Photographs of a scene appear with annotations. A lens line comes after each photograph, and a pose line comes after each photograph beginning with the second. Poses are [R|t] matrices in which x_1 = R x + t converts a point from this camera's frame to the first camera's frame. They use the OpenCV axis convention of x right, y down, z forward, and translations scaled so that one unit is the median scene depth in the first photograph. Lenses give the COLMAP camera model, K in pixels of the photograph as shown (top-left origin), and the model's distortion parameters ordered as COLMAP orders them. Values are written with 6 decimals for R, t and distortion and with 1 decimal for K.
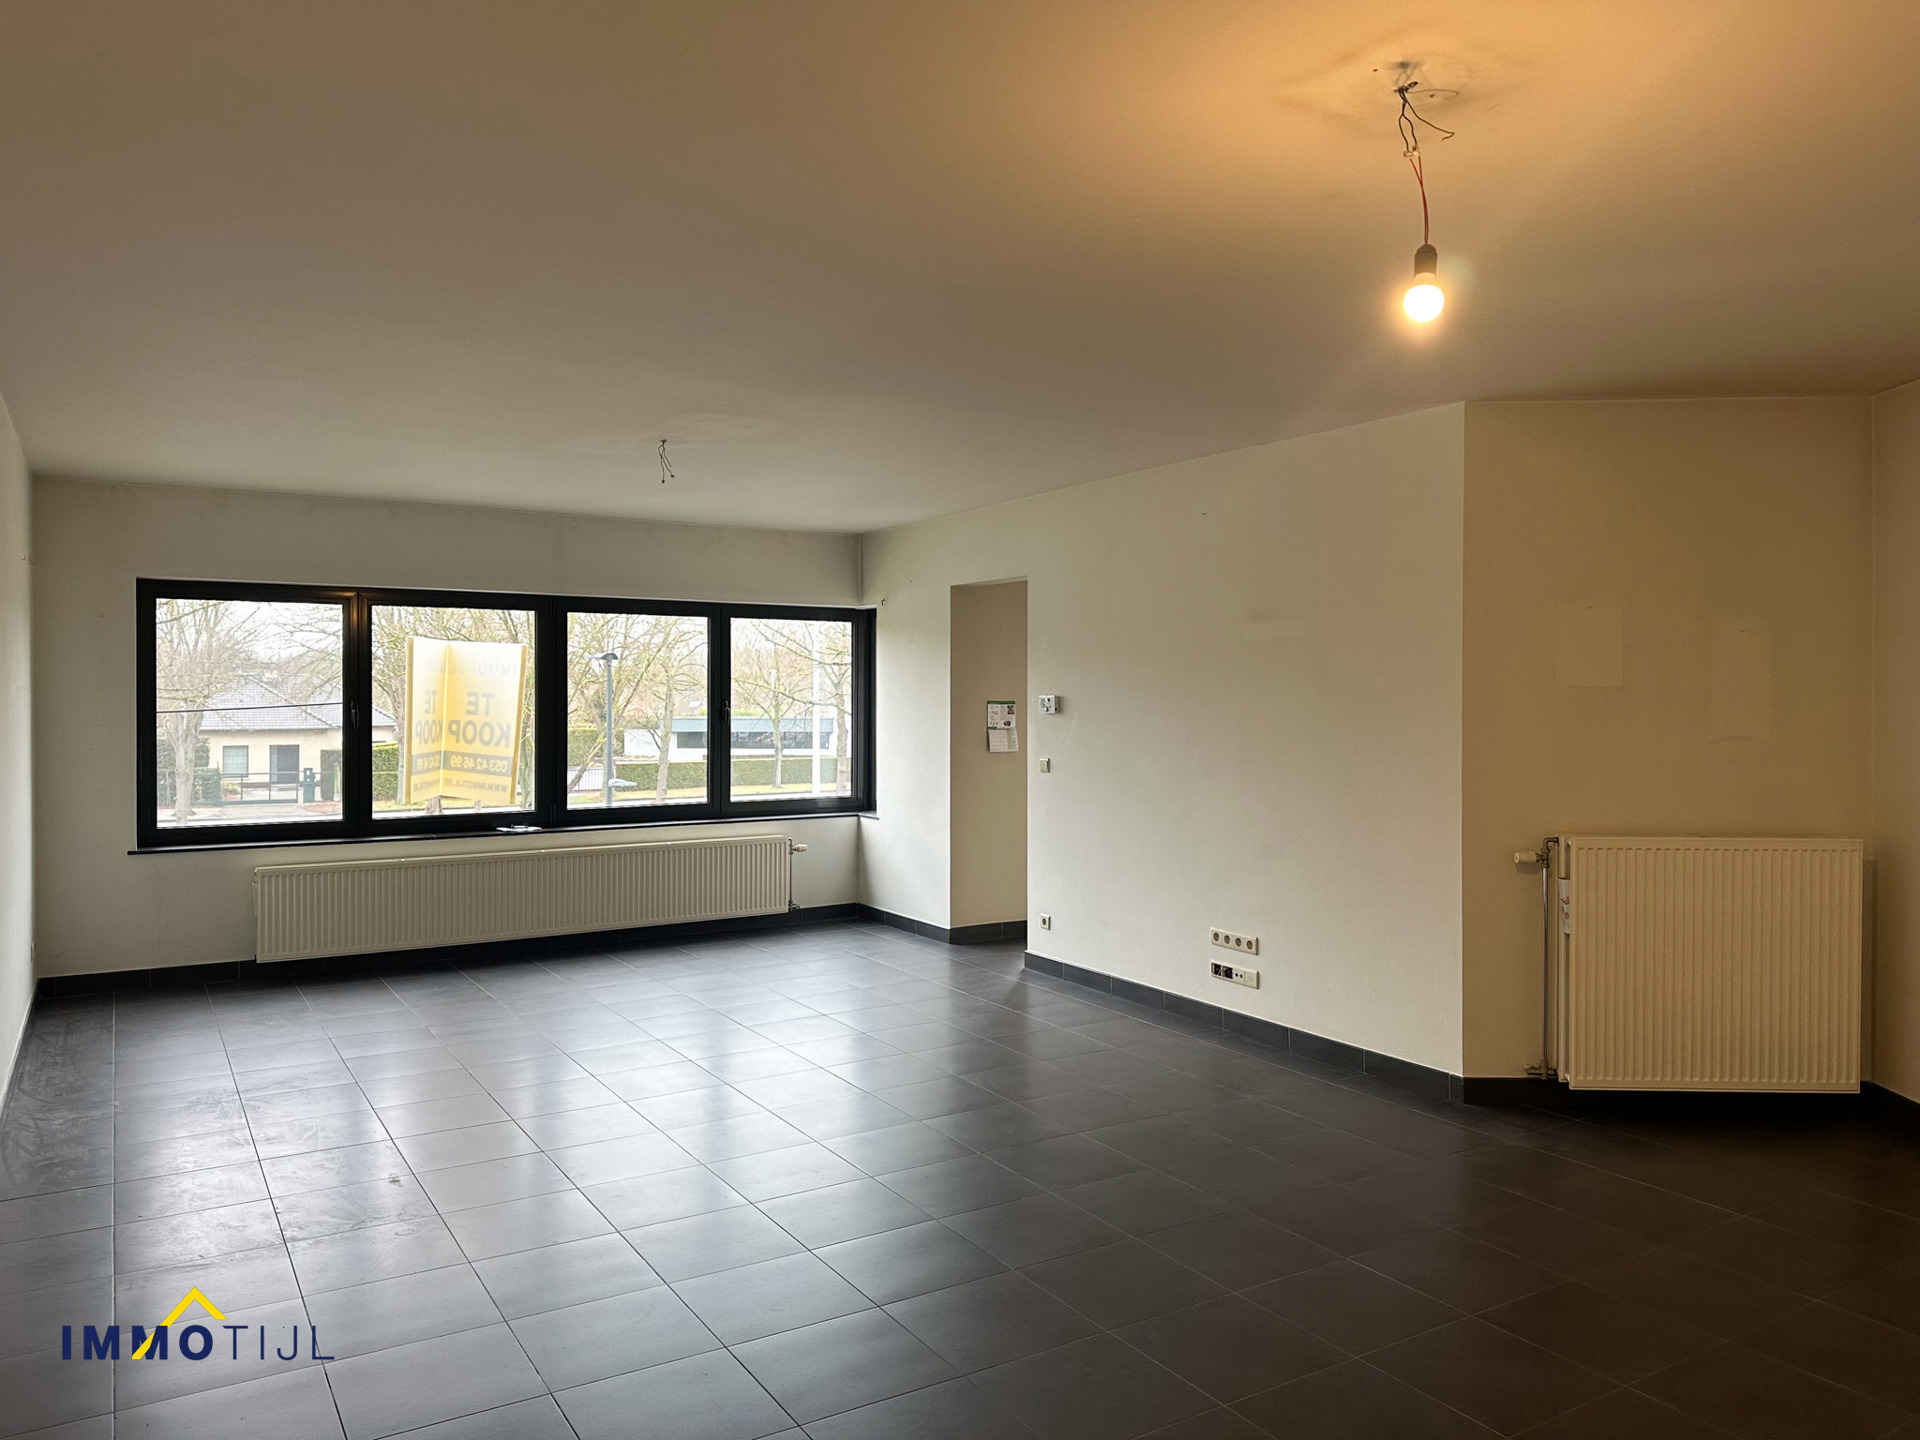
lens RADIAL K [[1377.1, 0, 949.8], [0, 1377.1, 693.7], [0, 0, 1]] dist [0.070584, -0.098935]
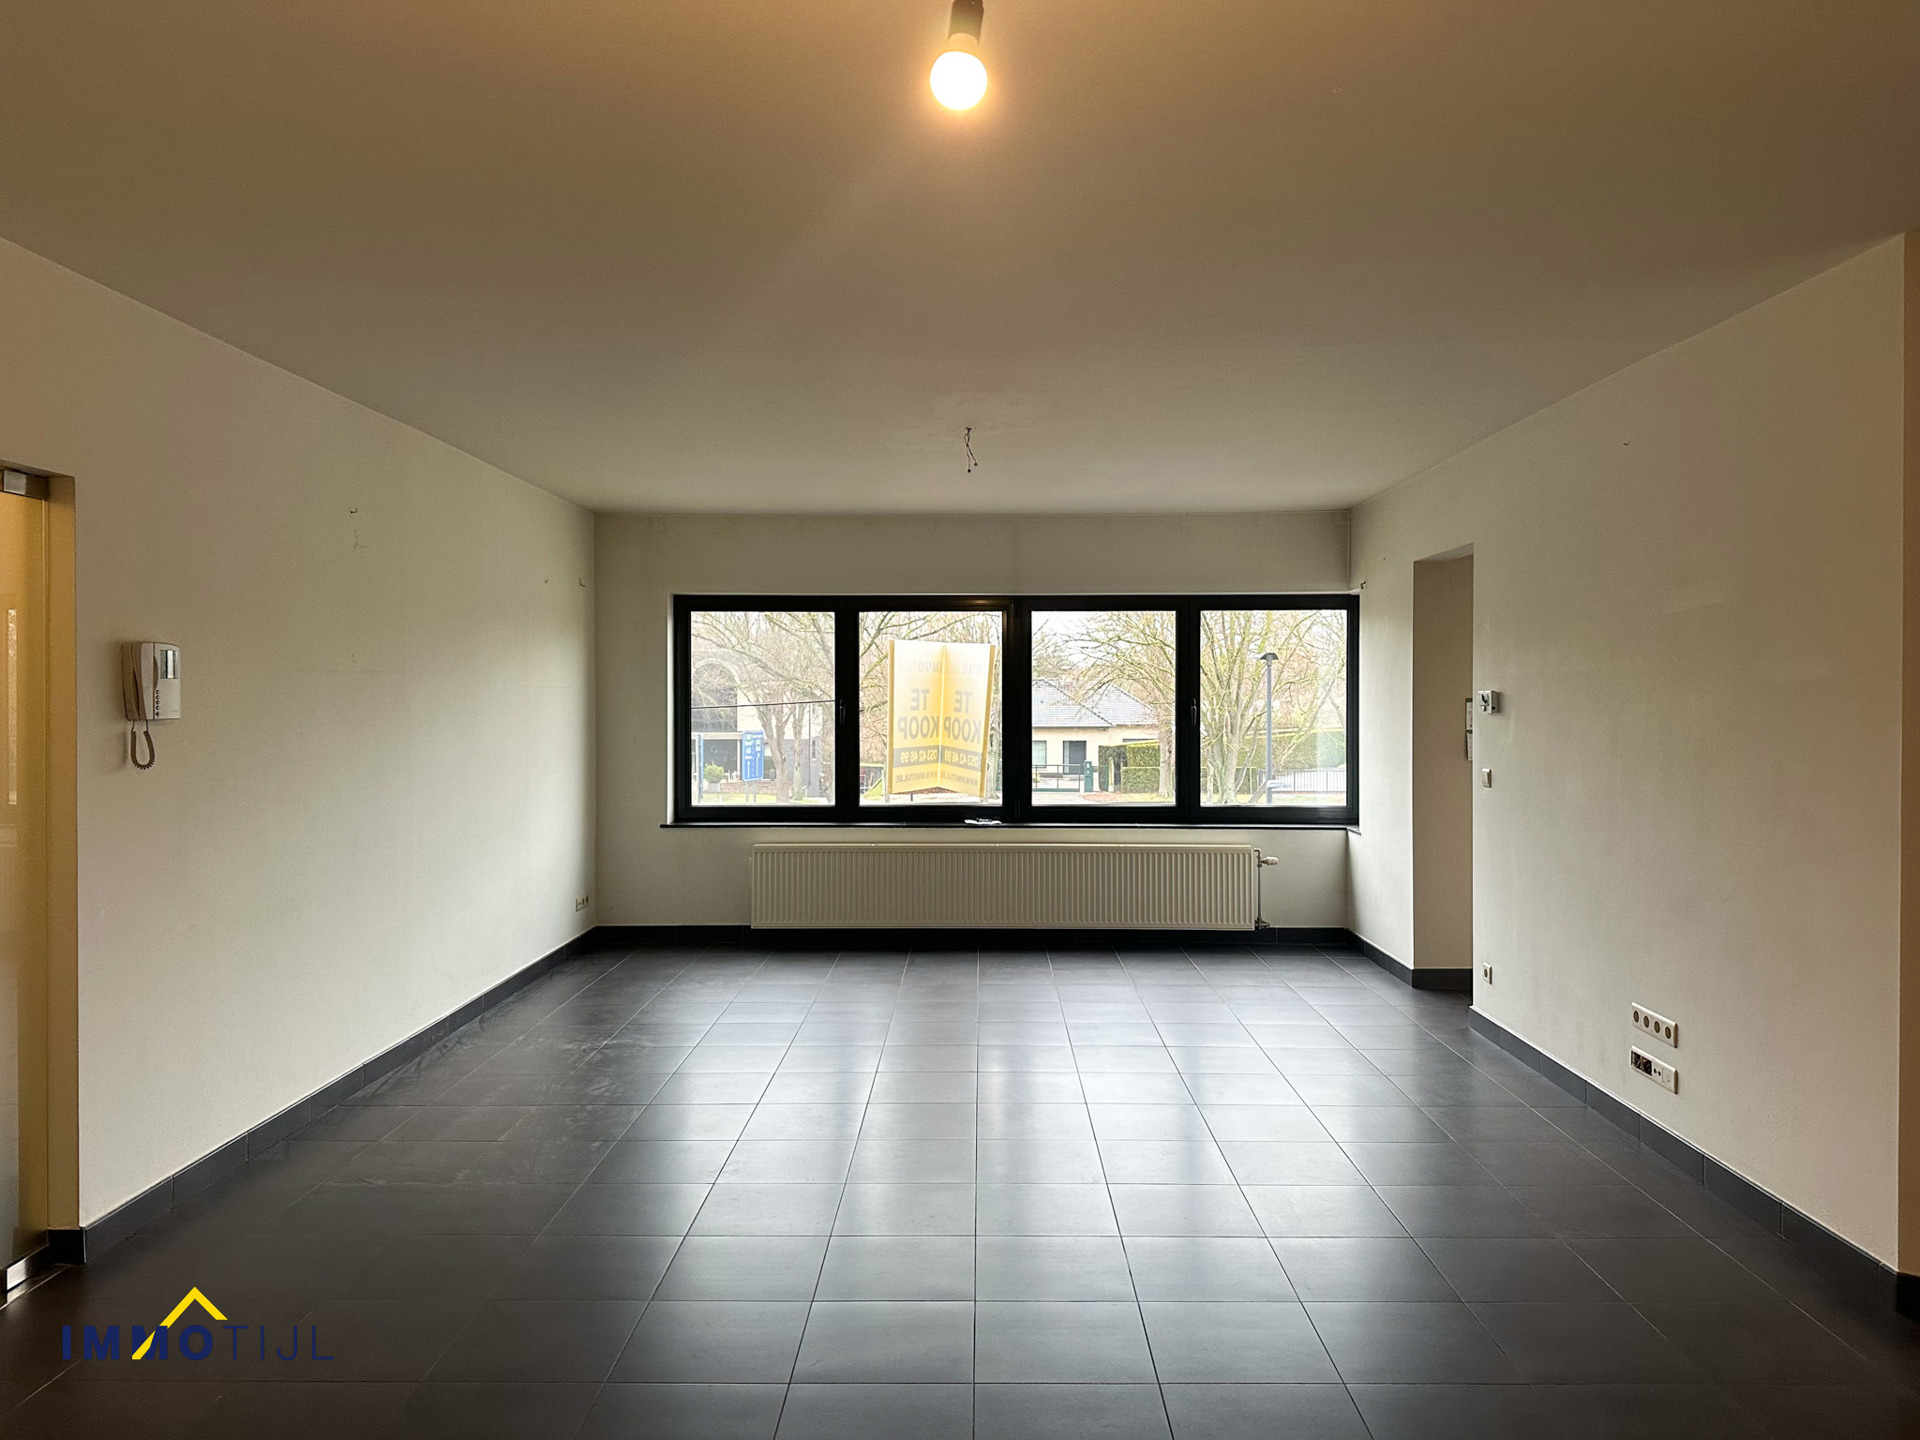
lens RADIAL K [[1377.1, 0, 958.1], [0, 1377.1, 699.3], [0, 0, 1]] dist [0.070584, -0.098935]
pose [[0.820613, -0.000764, -0.571484, 0.257272], [0.003128, 0.999990, 0.003155, 0.002398], [0.571476, -0.004376, 0.820607, 0.147075]]
